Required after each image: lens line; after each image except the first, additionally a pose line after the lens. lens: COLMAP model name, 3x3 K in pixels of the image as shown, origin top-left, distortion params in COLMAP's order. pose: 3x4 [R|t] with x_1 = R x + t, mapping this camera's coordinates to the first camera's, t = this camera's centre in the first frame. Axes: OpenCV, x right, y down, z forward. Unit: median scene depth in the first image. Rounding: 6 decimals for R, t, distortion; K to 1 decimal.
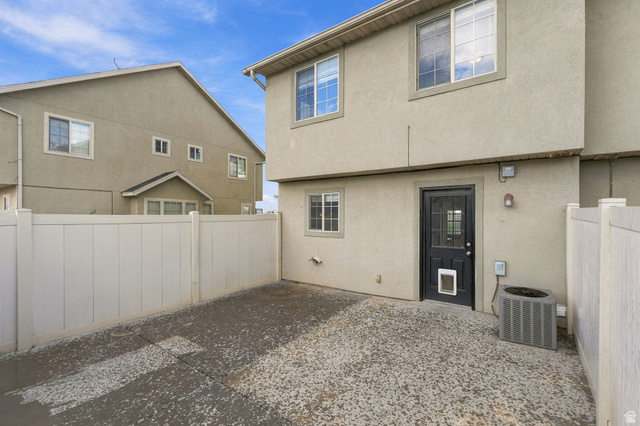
lens RADIAL K [[289.1, 0, 319.1], [0, 289.1, 218.1], [0, 0, 1]] dist [0.000981, 0.000204]
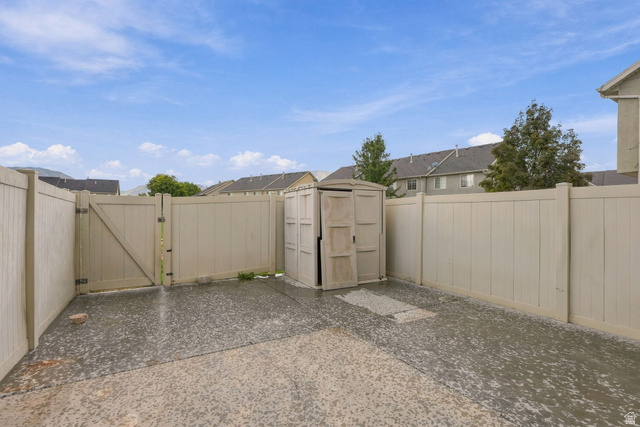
lens RADIAL K [[333.6, 0, 320.0], [0, 333.6, 213.5], [0, 0, 1]] dist [0.000590, 0.001234]
pose [[-0.434388, -0.008996, -0.900681, 0.704071], [-0.022781, 0.999740, 0.001002, 0.092749], [0.900438, 0.020954, -0.434480, 1.200810]]
